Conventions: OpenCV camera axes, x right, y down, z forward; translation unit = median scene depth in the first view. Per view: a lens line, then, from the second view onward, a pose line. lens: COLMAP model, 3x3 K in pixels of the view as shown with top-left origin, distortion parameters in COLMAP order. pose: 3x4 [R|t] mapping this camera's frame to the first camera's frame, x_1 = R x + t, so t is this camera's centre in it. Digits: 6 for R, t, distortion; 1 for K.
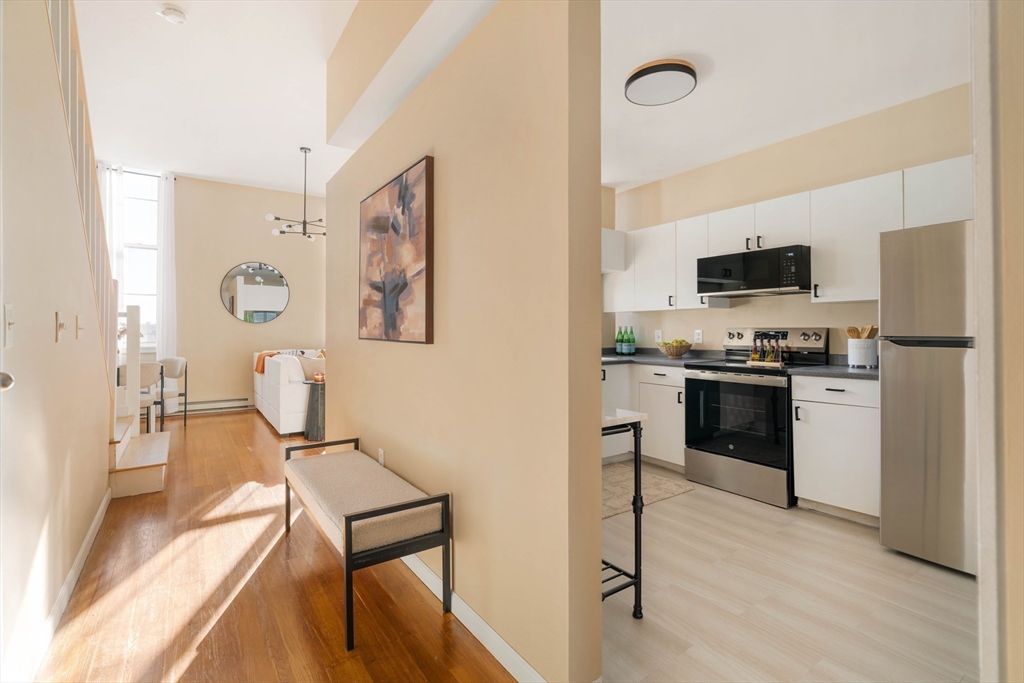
lens RADIAL K [[470.6, 0, 500.0], [0, 470.6, 319.9], [0, 0, 1]] dist [-0.004981, 0.003111]
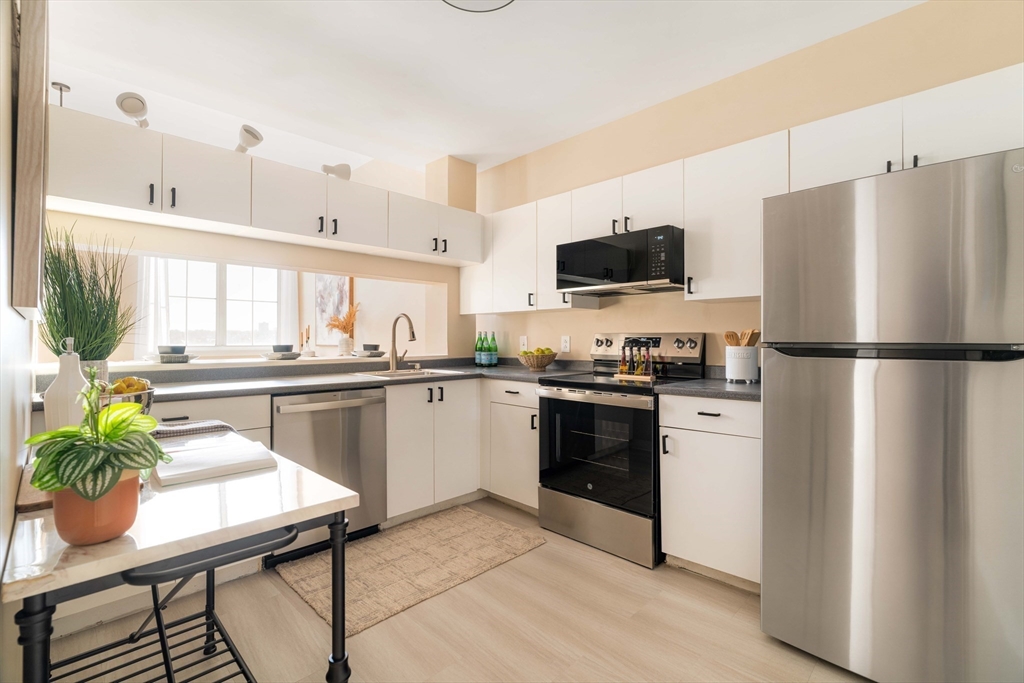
lens RADIAL K [[470.6, 0, 502.8], [0, 470.6, 326.1], [0, 0, 1]] dist [-0.004981, 0.003111]
pose [[0.983850, 0.007247, 0.178846, 0.205658], [-0.006483, 0.999967, -0.004858, 0.011210], [-0.178876, 0.003620, 0.983865, 0.258239]]
